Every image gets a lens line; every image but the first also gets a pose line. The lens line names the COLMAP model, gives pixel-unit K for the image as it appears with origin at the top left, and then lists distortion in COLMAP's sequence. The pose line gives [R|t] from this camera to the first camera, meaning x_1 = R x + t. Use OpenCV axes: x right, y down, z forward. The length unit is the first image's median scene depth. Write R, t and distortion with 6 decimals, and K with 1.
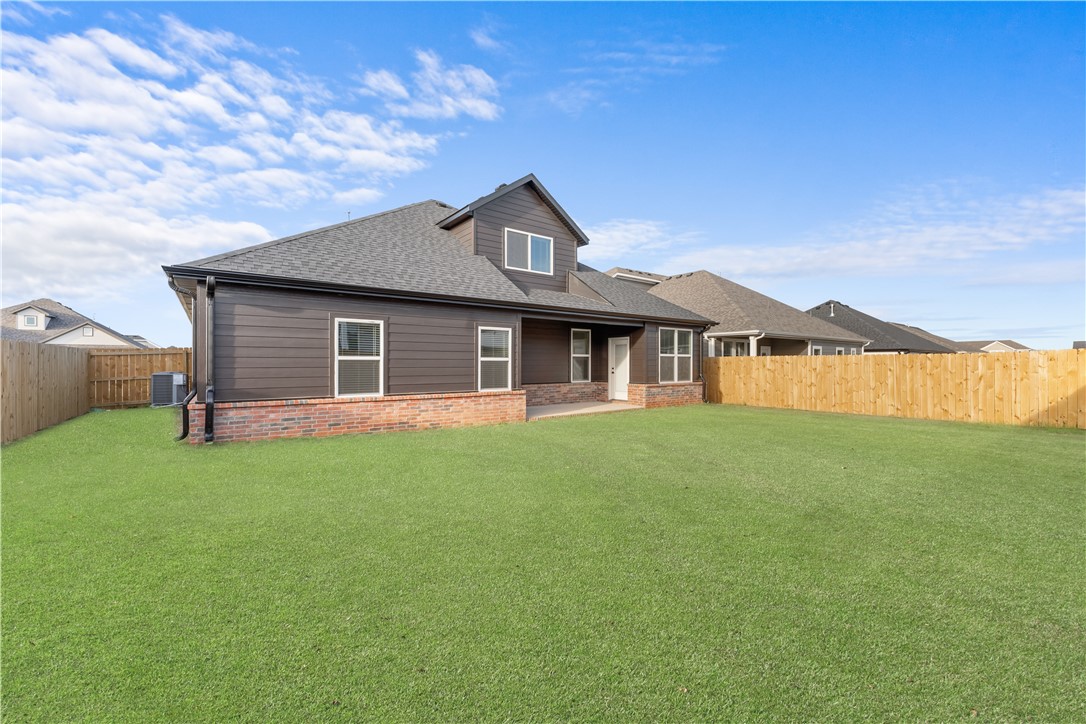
lens RADIAL K [[440.1, 0, 537.9], [0, 440.1, 360.6], [0, 0, 1]] dist [-0.001573, -0.000122]
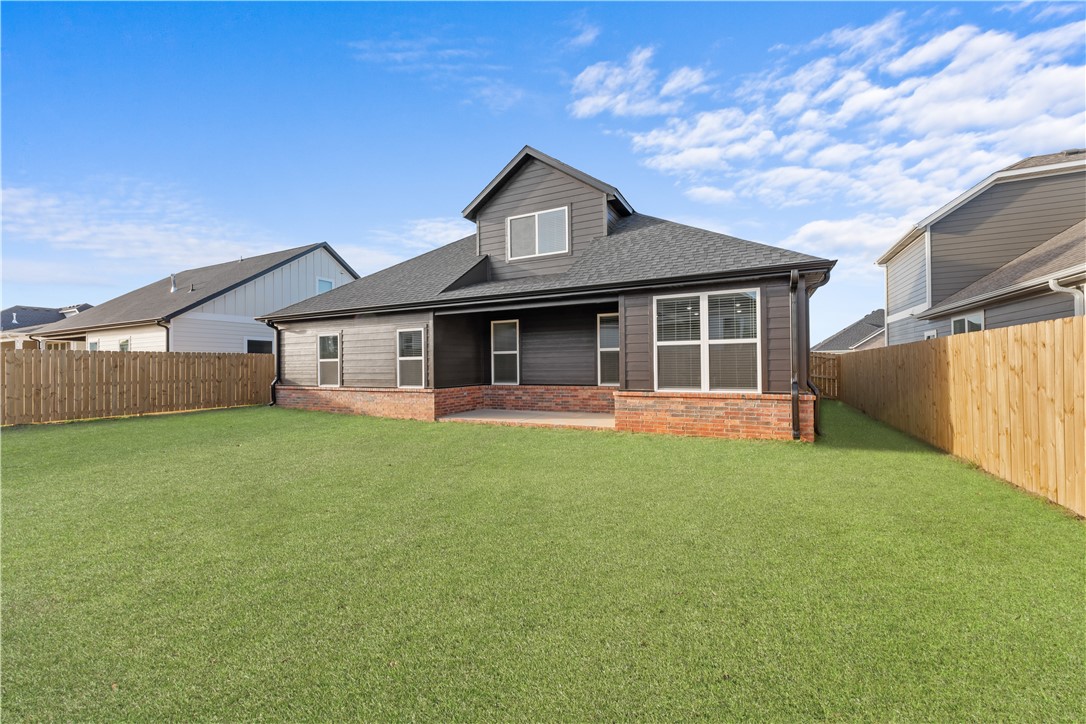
lens RADIAL K [[424.2, 0, 540.7], [0, 424.2, 362.4], [0, 0, 1]] dist [0.011133, 0.000038]
pose [[0.450070, -0.006450, -0.892970, 0.726141], [0.022188, 0.999746, 0.003962, 0.006520], [0.892718, -0.021597, 0.450099, 0.607448]]
